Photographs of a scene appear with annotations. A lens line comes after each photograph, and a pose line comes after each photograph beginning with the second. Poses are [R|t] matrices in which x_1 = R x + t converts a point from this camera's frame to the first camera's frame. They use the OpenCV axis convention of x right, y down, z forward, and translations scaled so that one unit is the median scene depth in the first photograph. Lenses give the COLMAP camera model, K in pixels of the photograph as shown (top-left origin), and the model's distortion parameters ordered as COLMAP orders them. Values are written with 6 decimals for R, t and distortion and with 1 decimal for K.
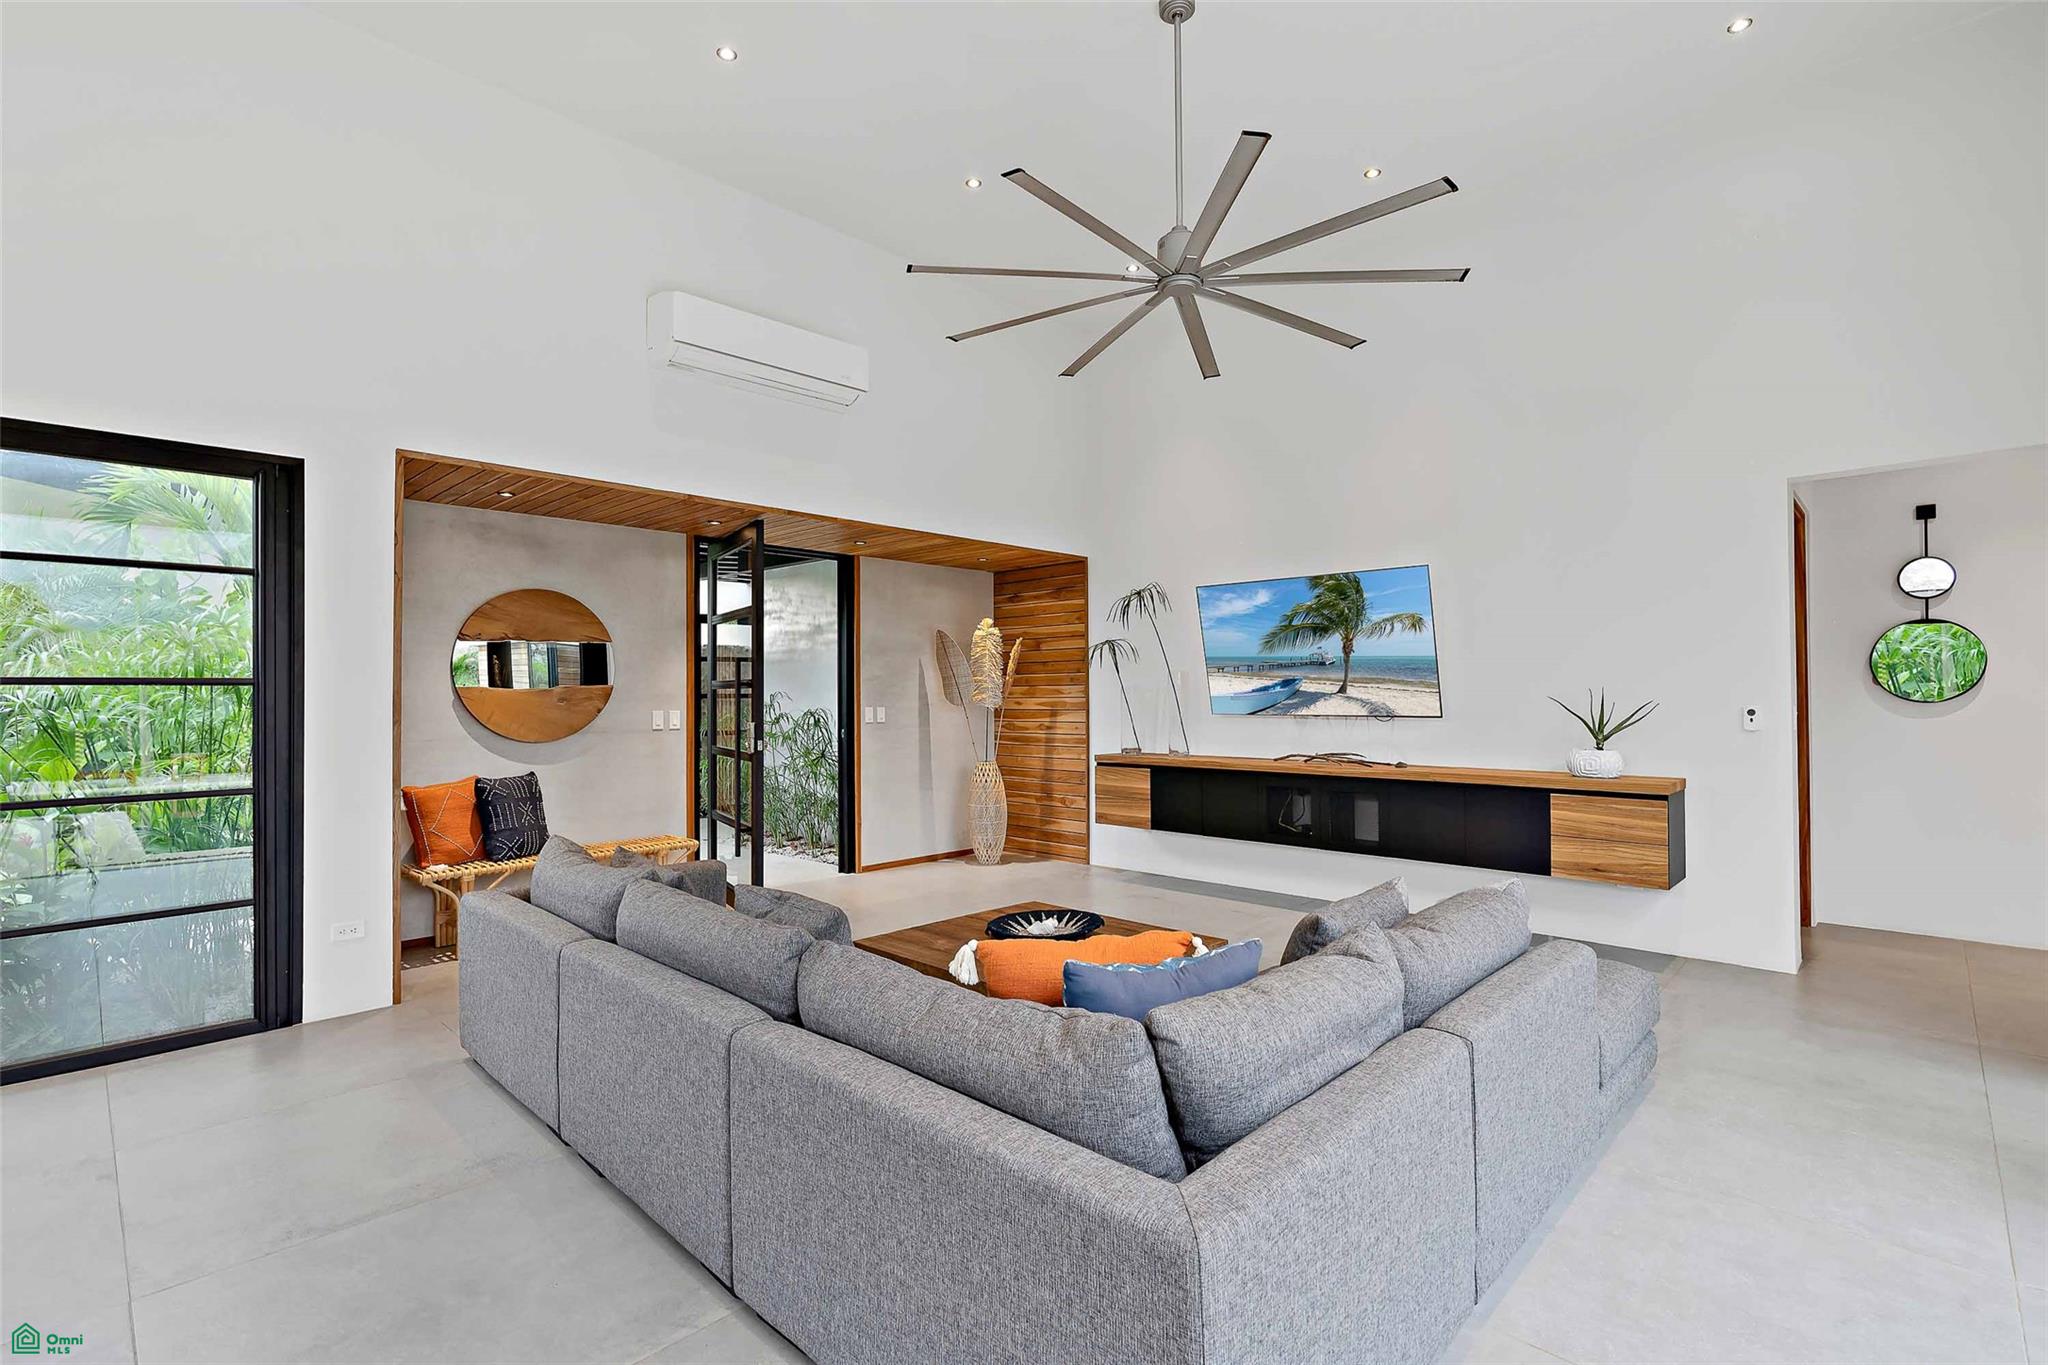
lens RADIAL K [[941.5, 0, 1007.7], [0, 941.5, 685.1], [0, 0, 1]] dist [-0.009324, 0.000205]
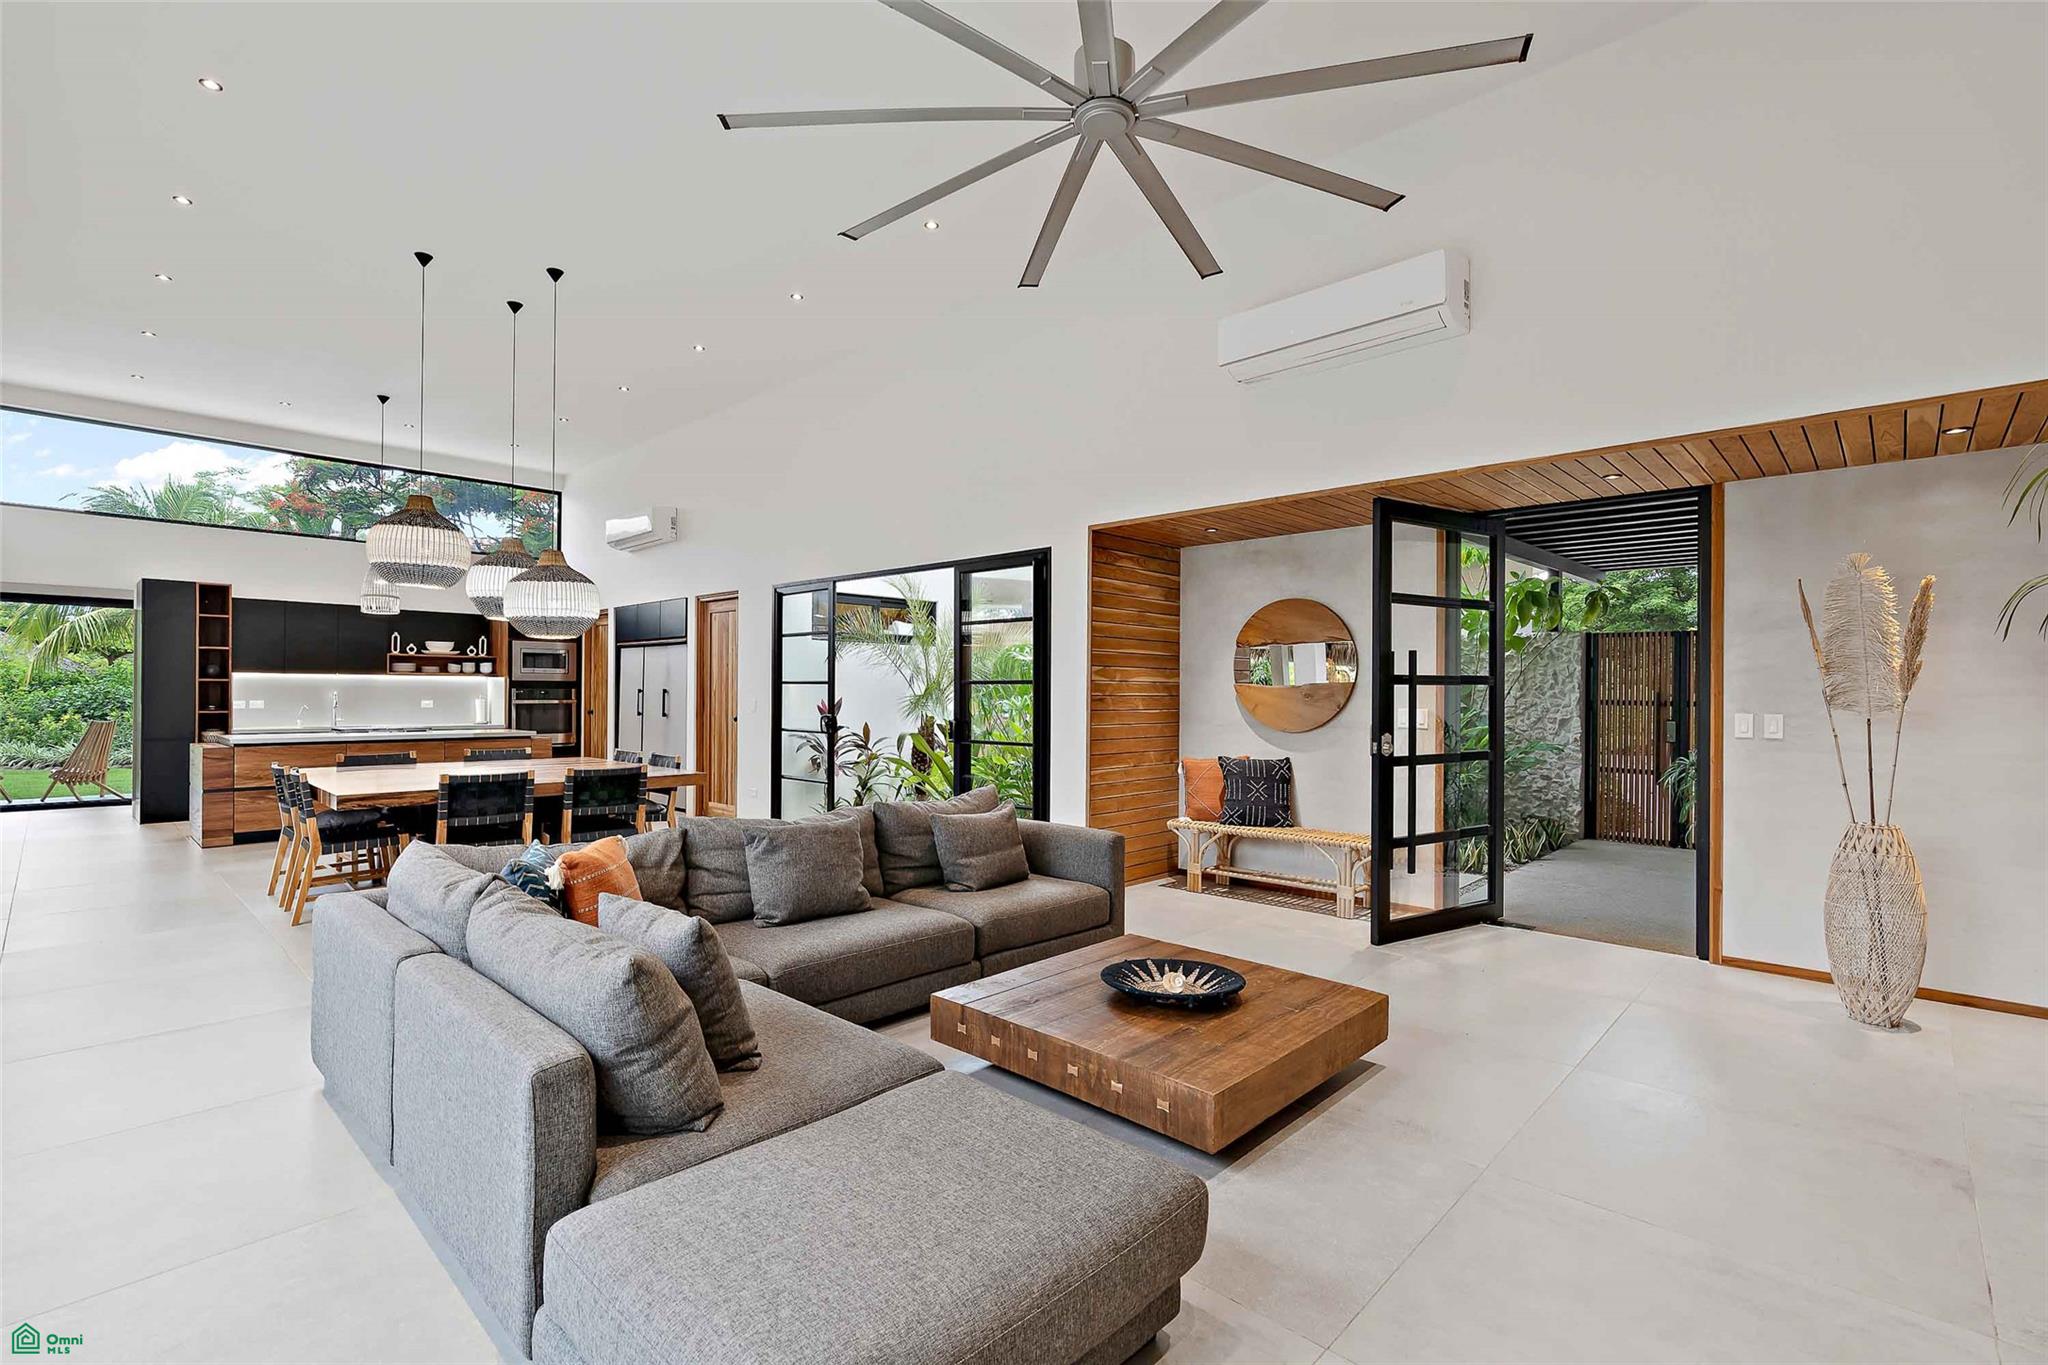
lens RADIAL K [[941.5, 0, 1007.1], [0, 941.5, 691.1], [0, 0, 1]] dist [-0.009324, 0.000205]
pose [[-0.002721, 0.000562, -0.999996, 0.601615], [0.000227, 1.000000, 0.000561, 0.008970], [0.999996, -0.000226, -0.002721, 0.606983]]
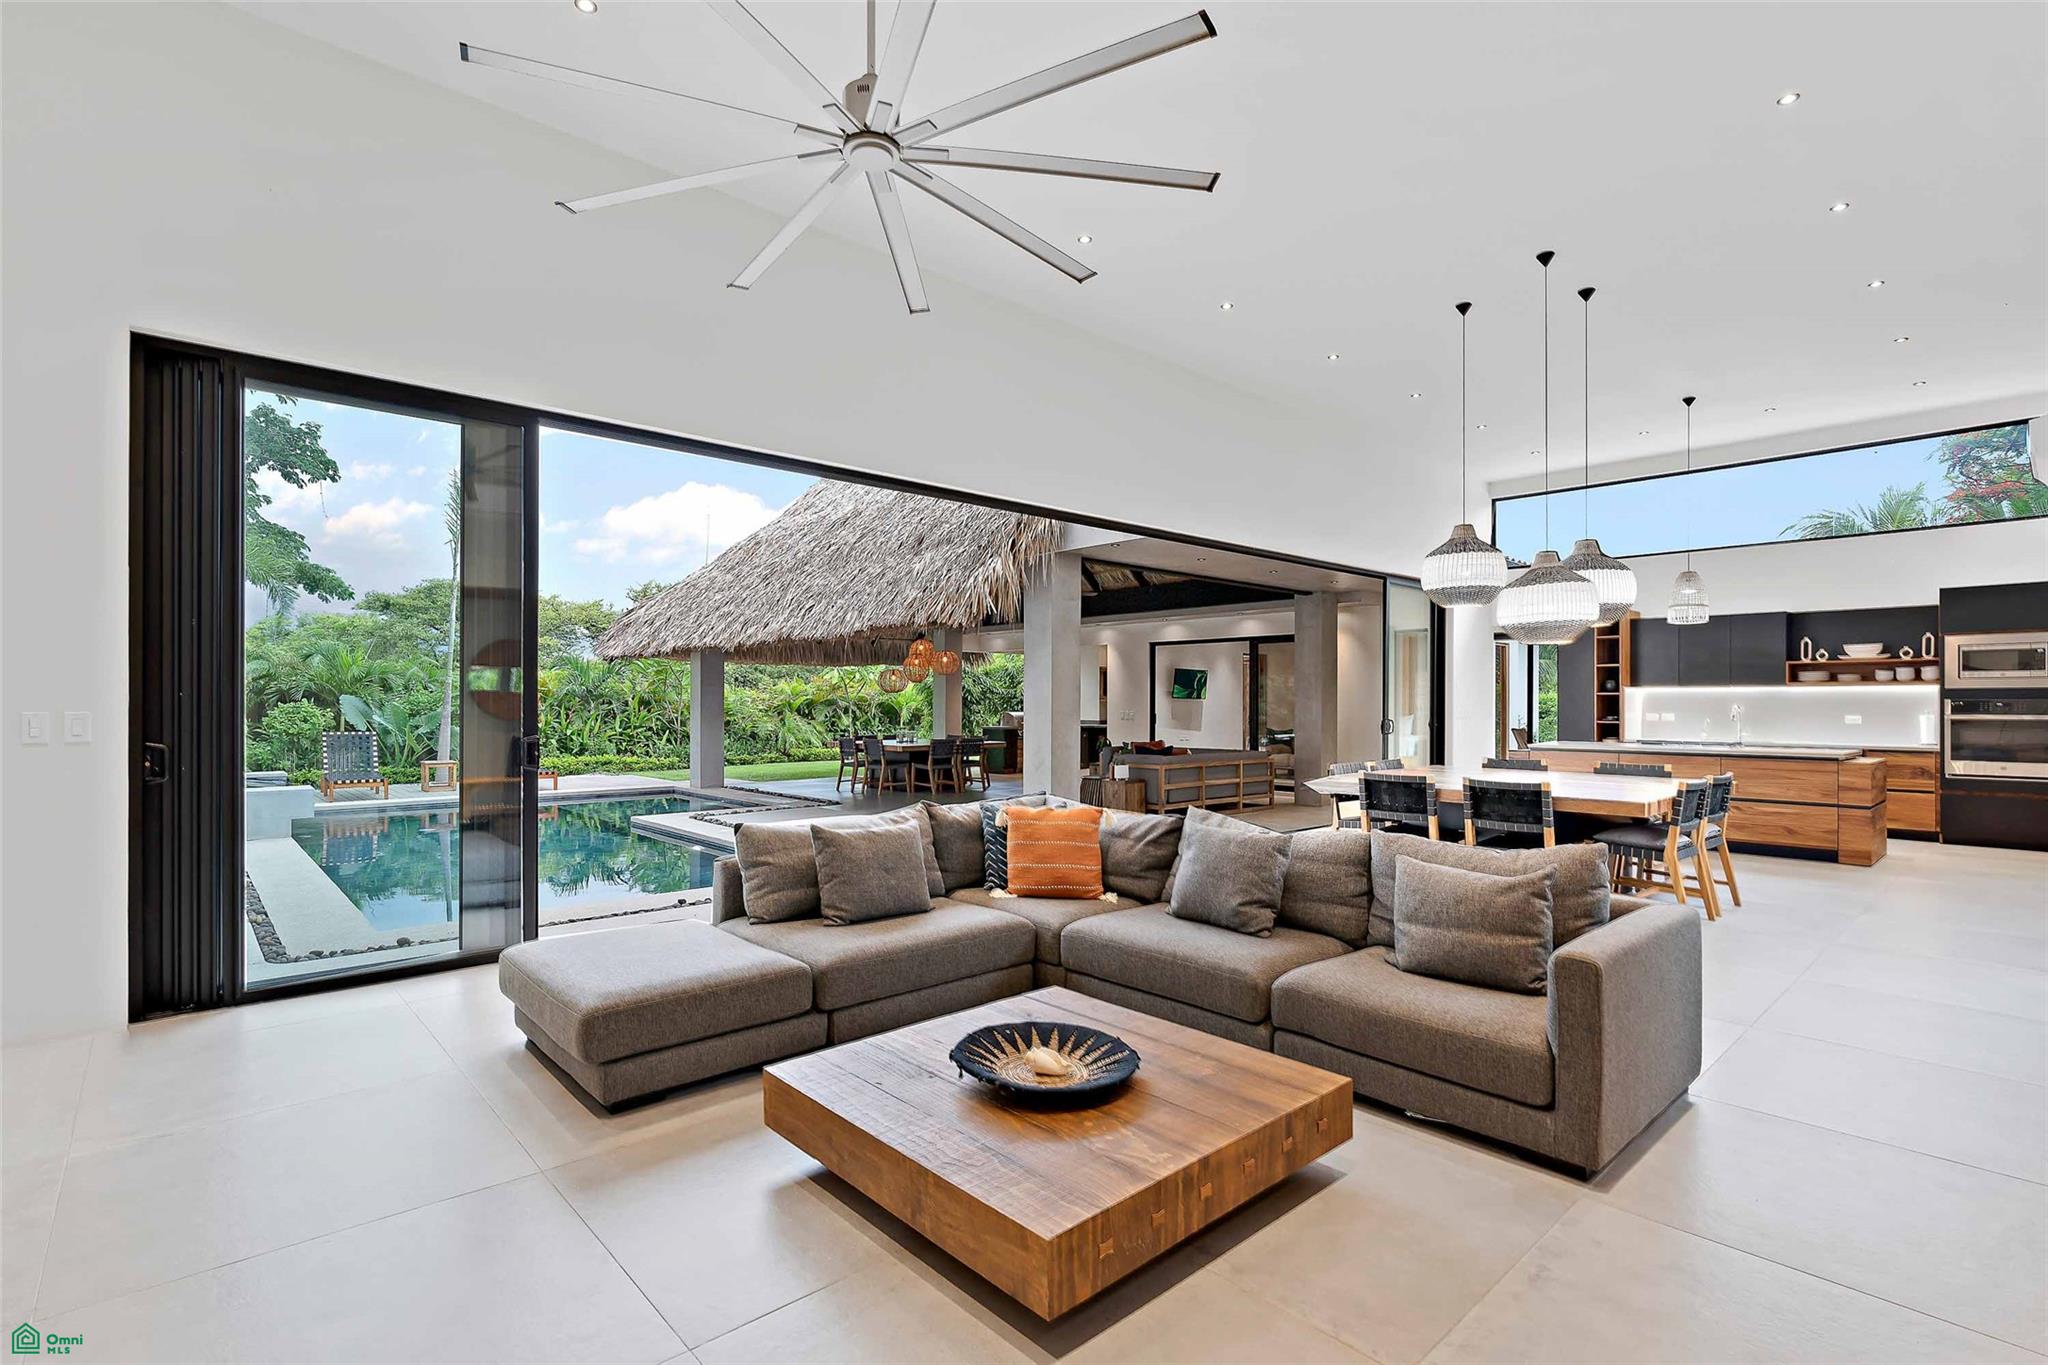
lens RADIAL K [[941.5, 0, 1013.3], [0, 941.5, 699.3], [0, 0, 1]] dist [-0.009324, 0.000205]
pose [[-0.997599, 0.000125, 0.069249, 0.020127], [-0.000516, 0.999957, -0.009229, 0.018415], [-0.069247, -0.009243, -0.997557, 1.148903]]
